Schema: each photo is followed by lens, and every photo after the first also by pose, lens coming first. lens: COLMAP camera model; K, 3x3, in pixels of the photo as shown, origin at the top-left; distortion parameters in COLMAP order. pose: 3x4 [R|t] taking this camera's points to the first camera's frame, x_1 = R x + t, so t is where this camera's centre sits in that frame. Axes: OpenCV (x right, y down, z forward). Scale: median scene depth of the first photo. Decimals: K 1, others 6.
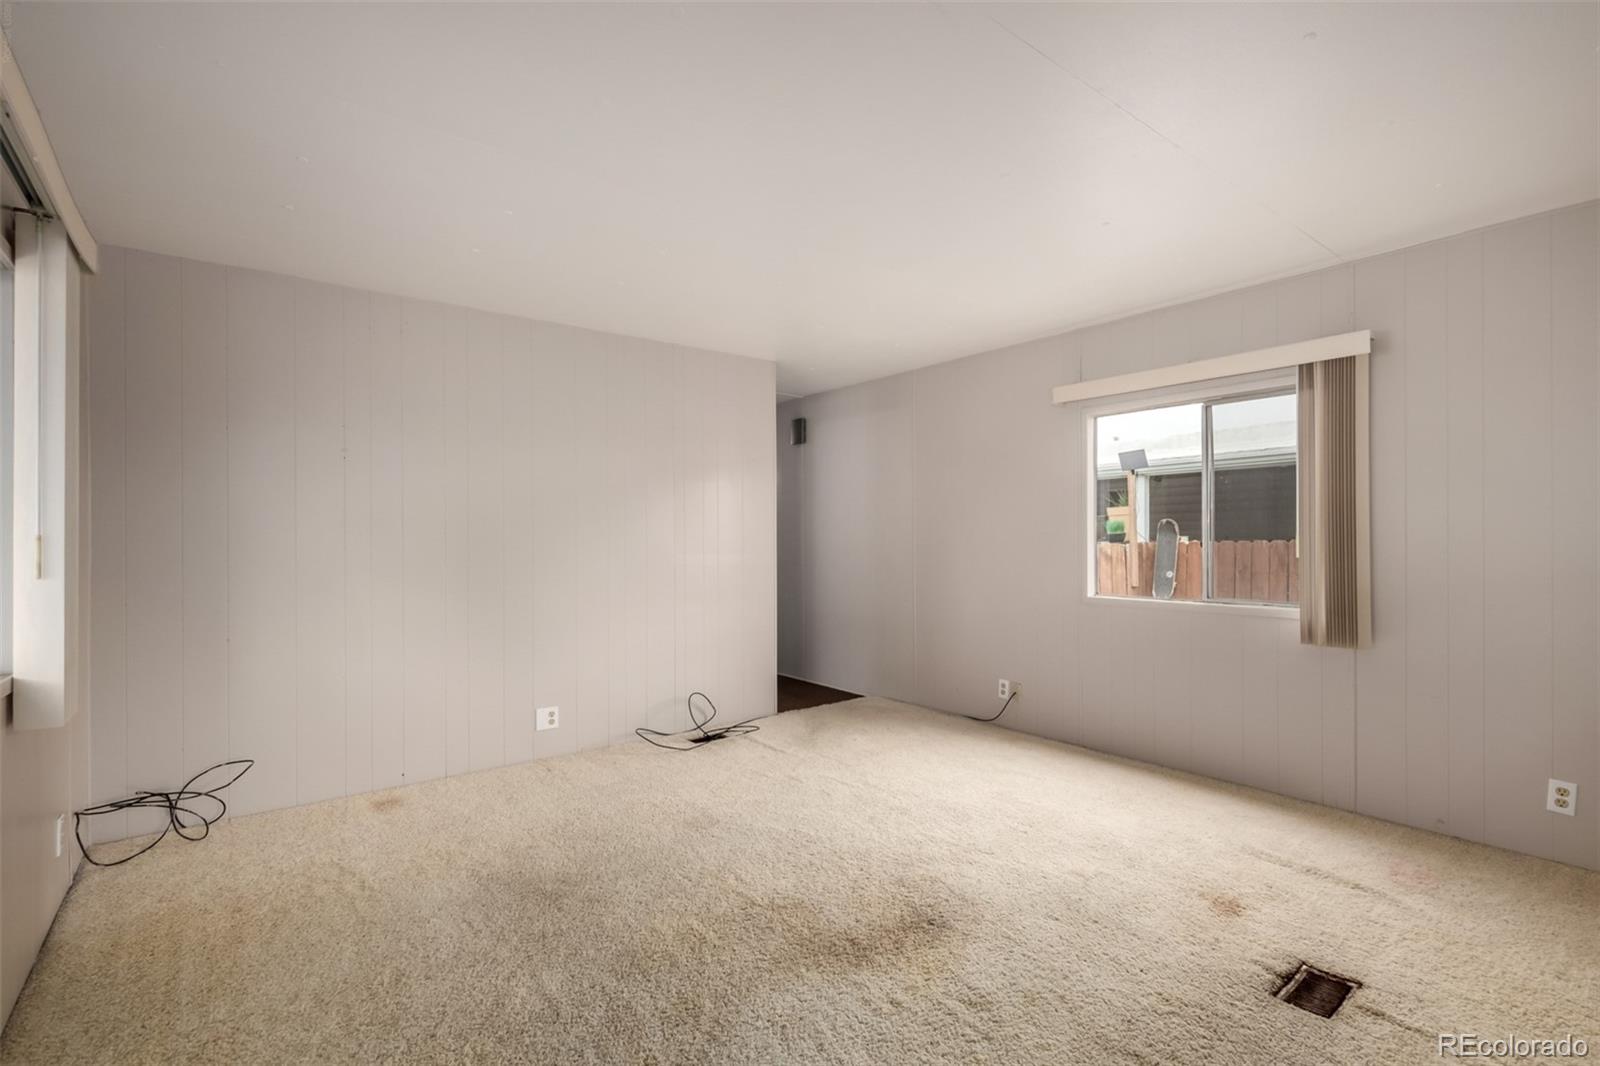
lens RADIAL K [[737.7, 0, 811.2], [0, 737.7, 541.1], [0, 0, 1]] dist [0.000044, -0.004761]
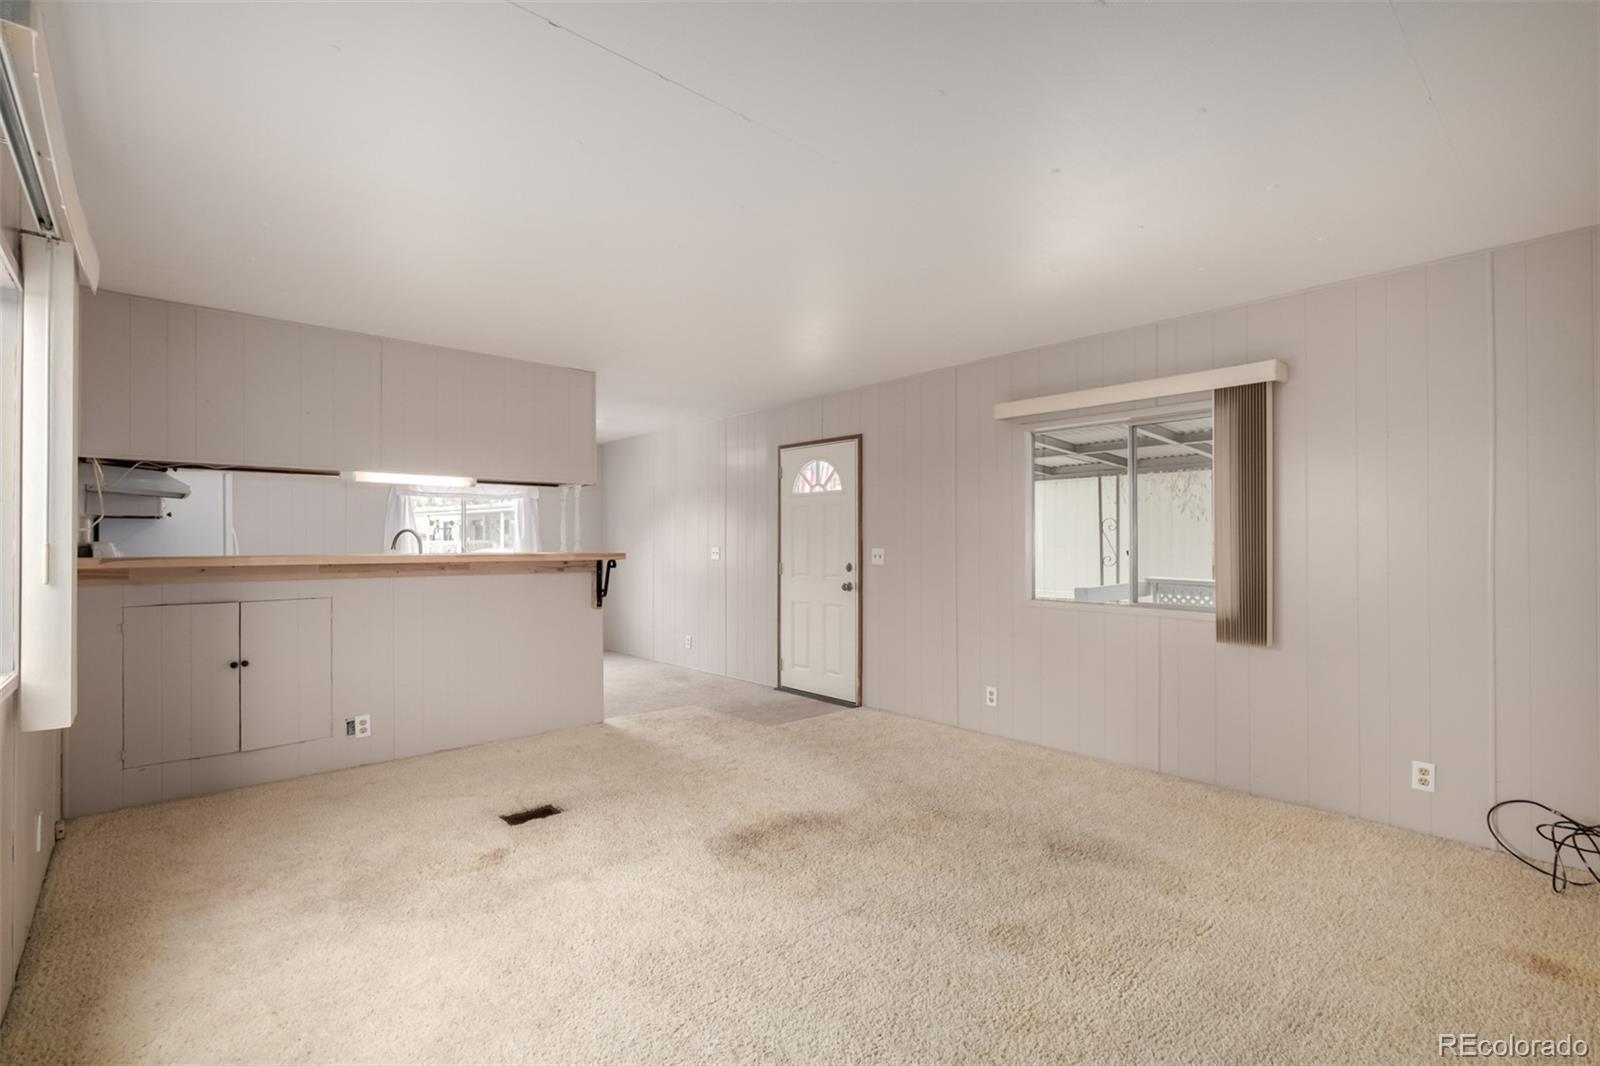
lens RADIAL K [[719.2, 0, 796.8], [0, 719.2, 541.5], [0, 0, 1]] dist [0.001148, 0.000073]
pose [[-0.997377, -0.001762, -0.072360, 0.104645], [-0.001332, 0.999981, -0.005993, -0.004403], [0.072369, -0.005880, -0.997361, 1.419686]]
